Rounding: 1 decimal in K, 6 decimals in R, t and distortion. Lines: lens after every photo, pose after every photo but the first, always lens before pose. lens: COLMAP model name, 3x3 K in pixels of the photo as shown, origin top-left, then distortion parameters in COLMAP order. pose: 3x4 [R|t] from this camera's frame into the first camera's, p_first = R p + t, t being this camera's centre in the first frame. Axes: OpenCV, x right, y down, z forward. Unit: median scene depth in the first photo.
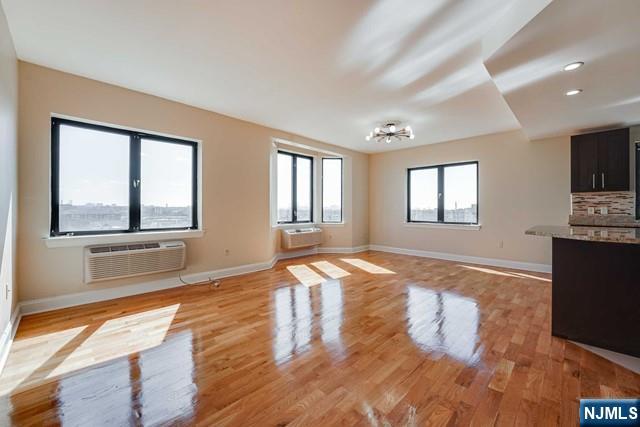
lens RADIAL K [[259.2, 0, 323.0], [0, 259.2, 209.5], [0, 0, 1]] dist [-0.005125, -0.000016]
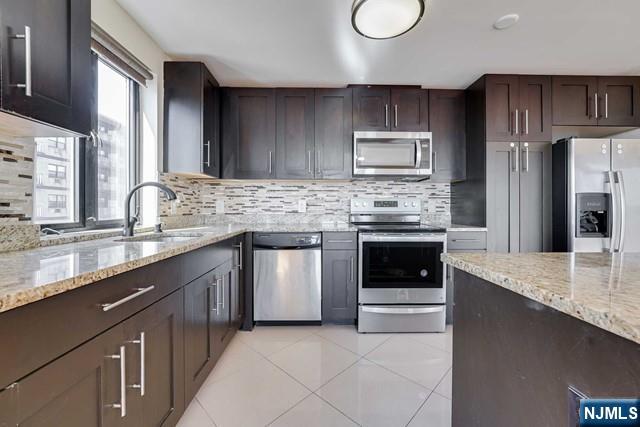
lens RADIAL K [[259.2, 0, 323.0], [0, 259.2, 209.5], [0, 0, 1]] dist [-0.005125, -0.000016]
pose [[-0.707737, -0.006268, 0.706448, 0.731125], [-0.003627, 0.999980, 0.005239, 0.005902], [-0.706467, 0.001146, -0.707745, 0.928219]]
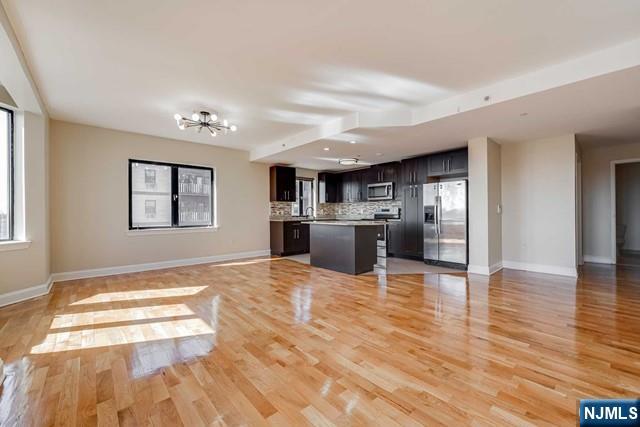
lens RADIAL K [[259.2, 0, 323.0], [0, 259.2, 209.5], [0, 0, 1]] dist [-0.005125, -0.000016]
pose [[0.072314, 0.007583, 0.997353, -0.616555], [0.006205, 0.999948, -0.008053, -0.000456], [-0.997363, 0.006771, 0.072264, 0.607345]]
